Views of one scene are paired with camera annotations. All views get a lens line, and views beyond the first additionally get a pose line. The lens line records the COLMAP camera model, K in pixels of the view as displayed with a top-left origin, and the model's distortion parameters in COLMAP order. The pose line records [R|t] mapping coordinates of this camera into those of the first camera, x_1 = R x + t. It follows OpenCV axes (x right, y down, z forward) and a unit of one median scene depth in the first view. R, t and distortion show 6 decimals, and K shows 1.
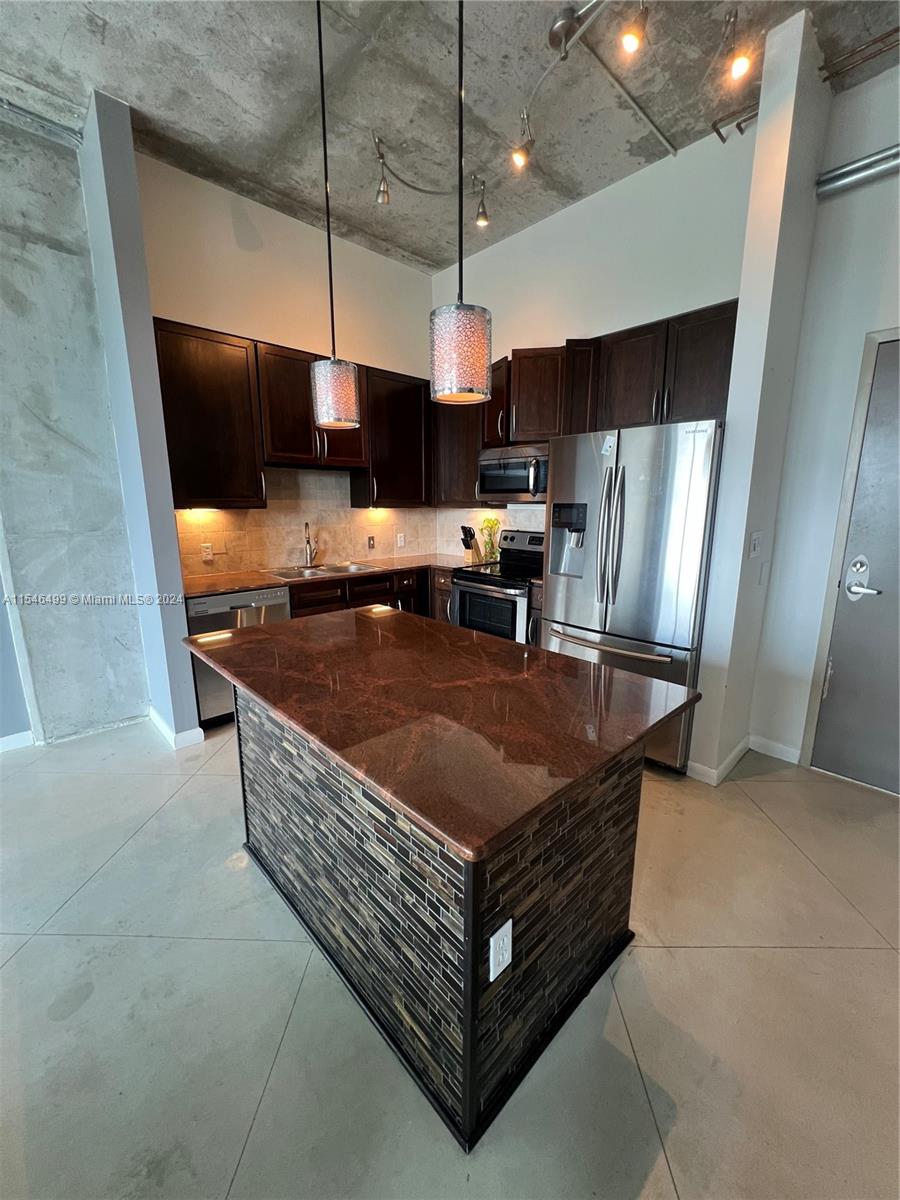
lens RADIAL K [[481.9, 0, 455.0], [0, 481.9, 598.8], [0, 0, 1]] dist [0.000759, -0.000149]
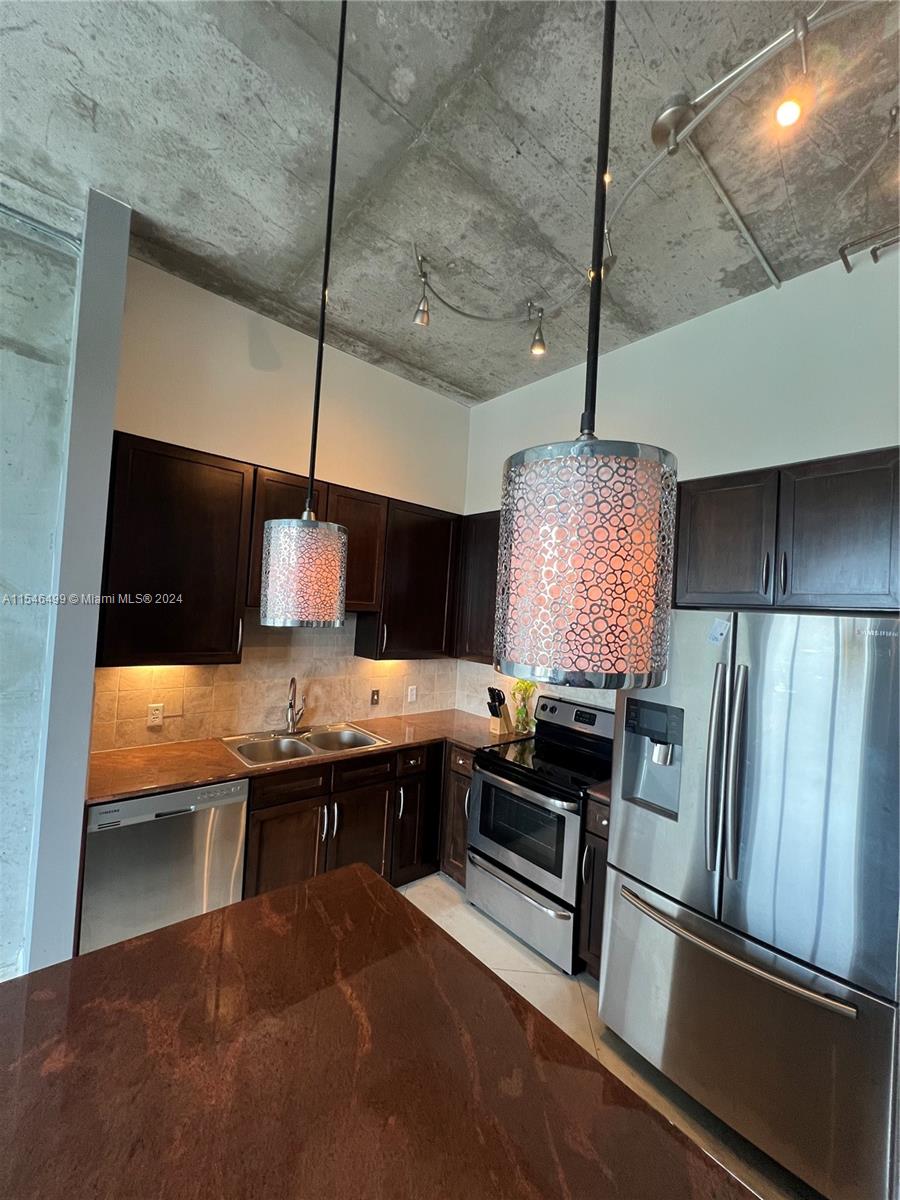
lens RADIAL K [[481.9, 0, 455.0], [0, 481.9, 598.8], [0, 0, 1]] dist [0.000759, -0.000149]
pose [[0.997523, 0.059221, -0.037950, -0.033612], [-0.066146, 0.973290, -0.219843, -0.190007], [0.023917, 0.221809, 0.974797, 0.311879]]
